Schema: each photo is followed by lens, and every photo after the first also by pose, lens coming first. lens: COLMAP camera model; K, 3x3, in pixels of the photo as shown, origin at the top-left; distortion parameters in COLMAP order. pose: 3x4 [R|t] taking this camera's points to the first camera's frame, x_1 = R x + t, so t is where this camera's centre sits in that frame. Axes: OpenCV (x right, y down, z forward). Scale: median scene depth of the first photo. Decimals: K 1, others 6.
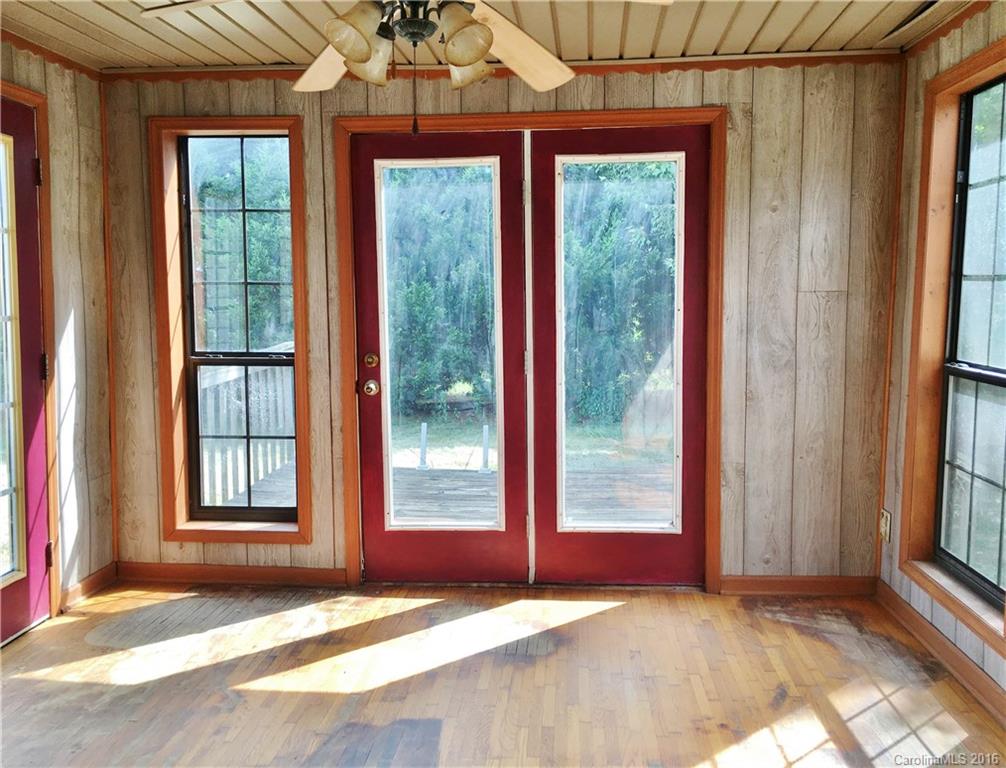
lens RADIAL K [[926.3, 0, 504.1], [0, 926.3, 381.4], [0, 0, 1]] dist [0.081877, 0.000000]
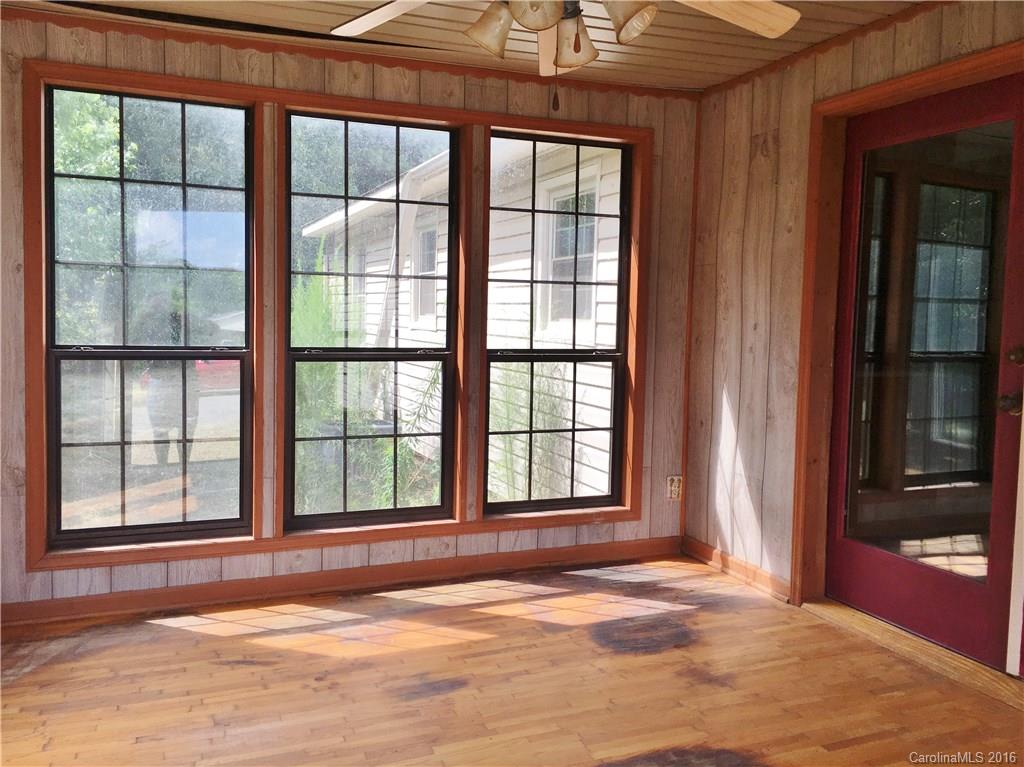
lens RADIAL K [[876.6, 0, 511.8], [0, 876.6, 381.2], [0, 0, 1]] dist [0.067031, -0.076605]
pose [[-0.470079, -0.067314, 0.880054, -0.629910], [0.068370, 0.991315, 0.112343, -0.064106], [-0.879972, 0.112979, -0.461394, 1.036786]]
